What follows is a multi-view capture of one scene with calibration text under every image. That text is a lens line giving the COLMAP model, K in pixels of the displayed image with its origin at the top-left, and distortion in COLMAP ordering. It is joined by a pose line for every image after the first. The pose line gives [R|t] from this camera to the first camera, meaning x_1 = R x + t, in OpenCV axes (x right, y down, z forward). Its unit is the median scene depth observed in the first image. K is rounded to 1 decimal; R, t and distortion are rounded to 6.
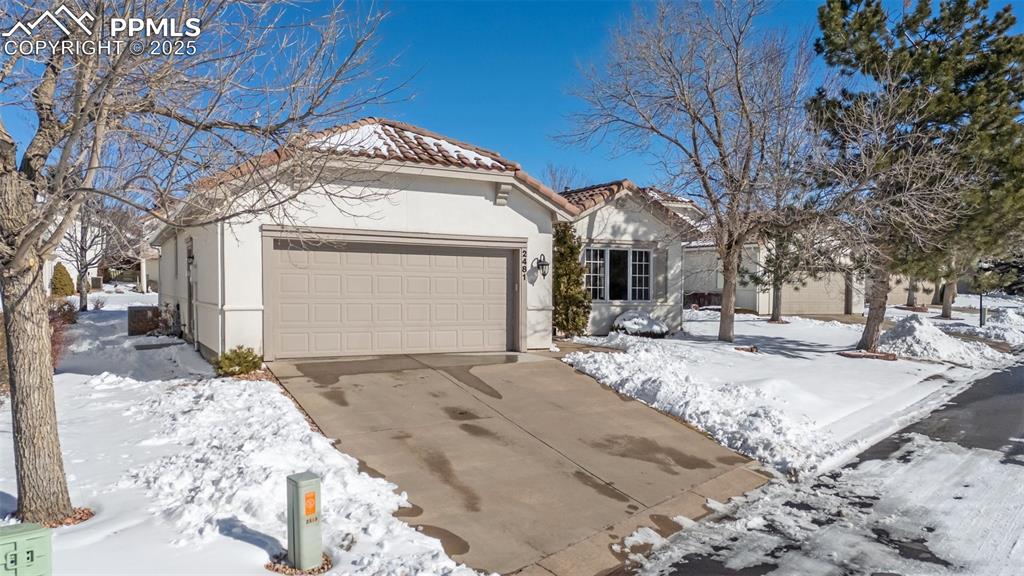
lens RADIAL K [[797.2, 0, 511.1], [0, 797.2, 326.4], [0, 0, 1]] dist [0.102406, -0.079671]
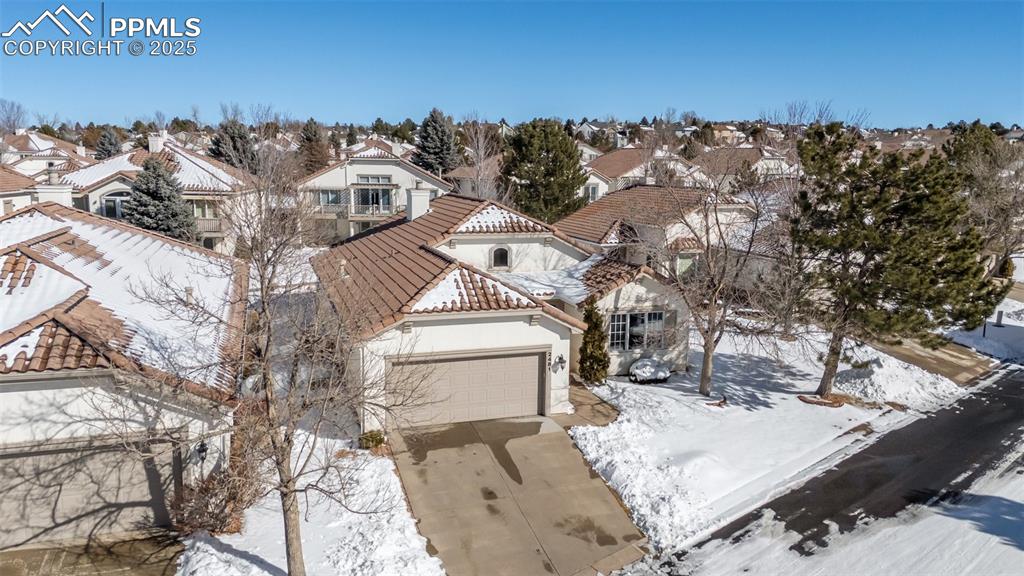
lens RADIAL K [[794.9, 0, 512.0], [0, 794.9, 288.0], [0, 0, 1]] dist [0.083555, -0.091070]
pose [[0.988119, 0.036477, -0.149297, 0.190342], [-0.020152, 0.993790, 0.109427, -0.434455], [0.152362, -0.105119, 0.982719, -0.564477]]
